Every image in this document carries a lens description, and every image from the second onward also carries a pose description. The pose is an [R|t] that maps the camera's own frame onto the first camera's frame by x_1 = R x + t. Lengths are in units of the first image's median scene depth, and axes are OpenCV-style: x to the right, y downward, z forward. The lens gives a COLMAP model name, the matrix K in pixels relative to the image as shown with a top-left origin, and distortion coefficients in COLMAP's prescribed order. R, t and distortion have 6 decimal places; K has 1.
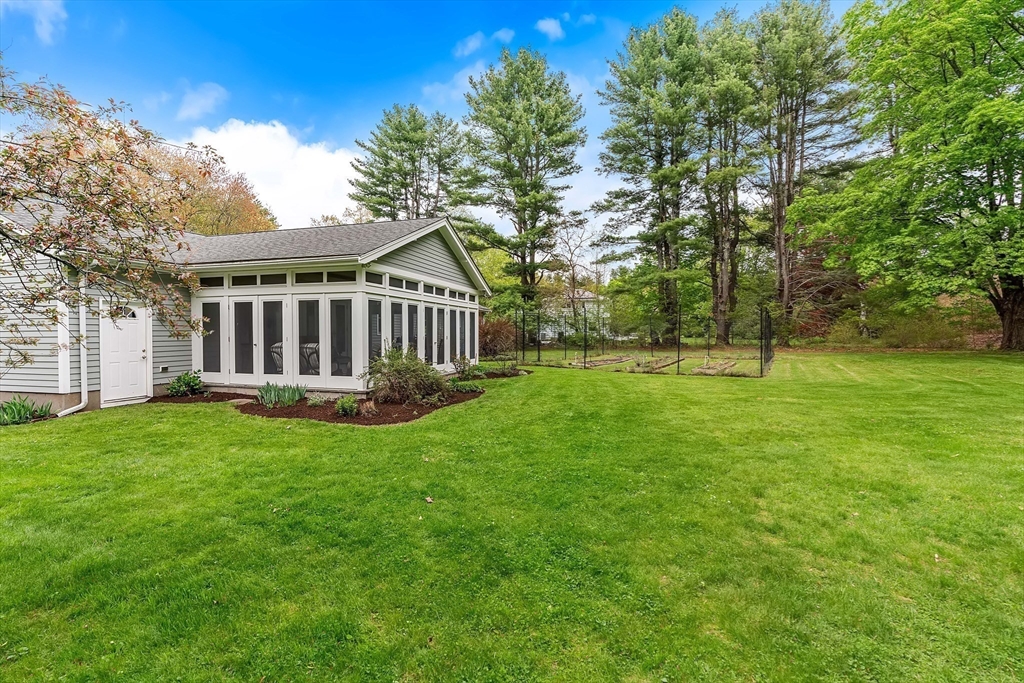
lens RADIAL K [[465.0, 0, 507.6], [0, 465.0, 327.7], [0, 0, 1]] dist [-0.015471, 0.008095]
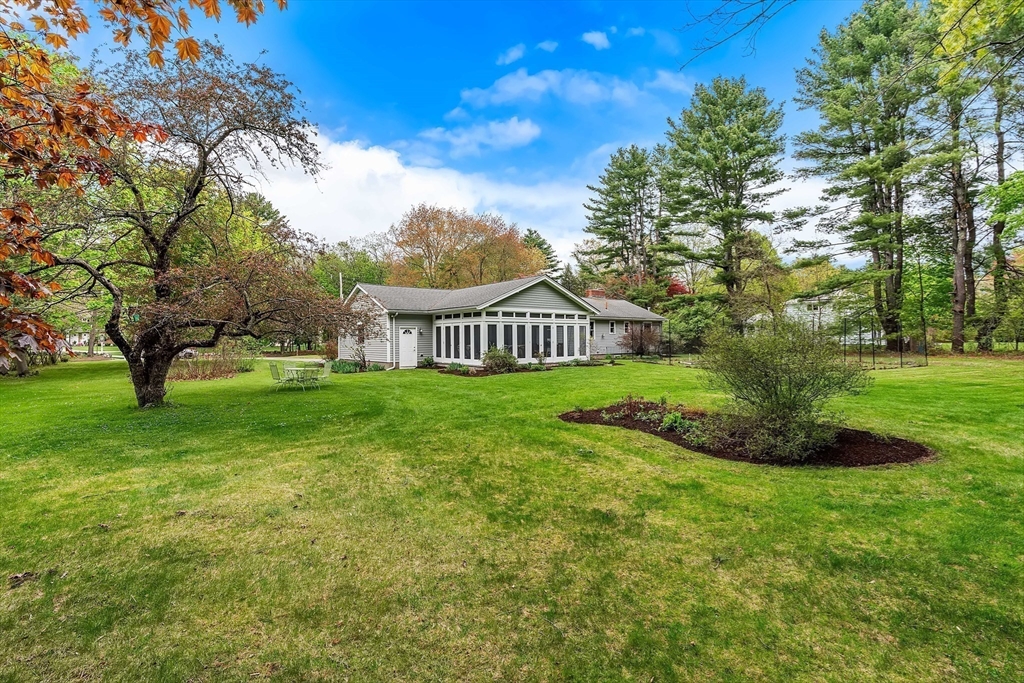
lens RADIAL K [[465.0, 0, 507.6], [0, 465.0, 327.7], [0, 0, 1]] dist [-0.015471, 0.008095]
pose [[0.816217, -0.016873, -0.577499, 0.943049], [0.011599, 0.999851, -0.012820, -0.015324], [0.577629, 0.003765, 0.816291, -0.655777]]
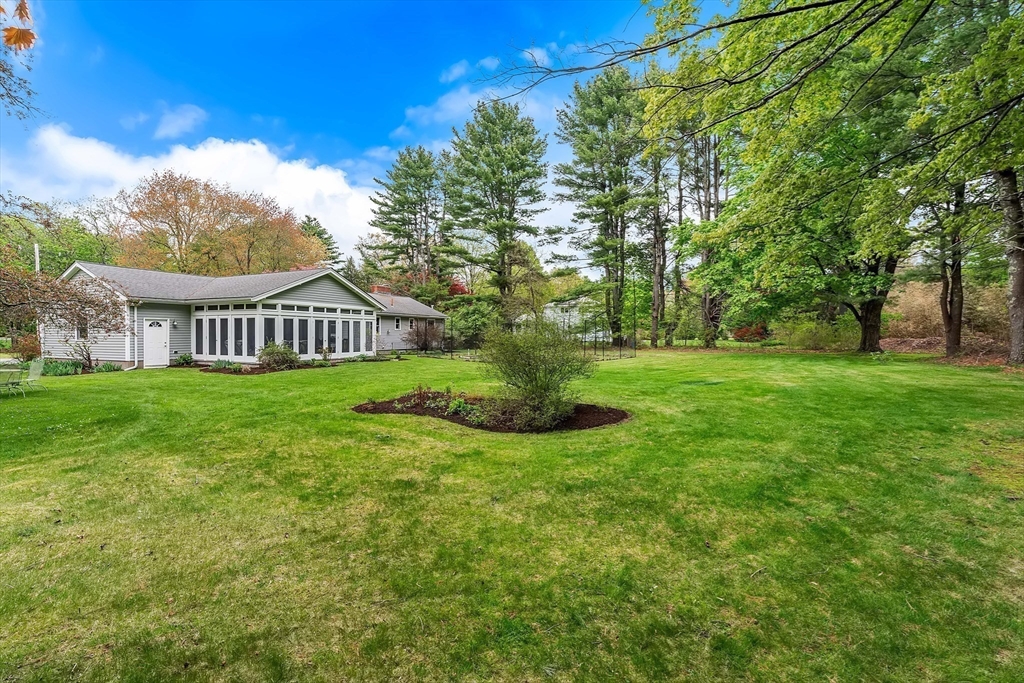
lens RADIAL K [[465.0, 0, 507.6], [0, 465.0, 327.7], [0, 0, 1]] dist [-0.015471, 0.008095]
pose [[0.987979, 0.002535, -0.154566, 0.952341], [-0.002959, 0.999992, -0.002514, -0.015341], [0.154558, 0.002941, 0.987979, -0.733817]]
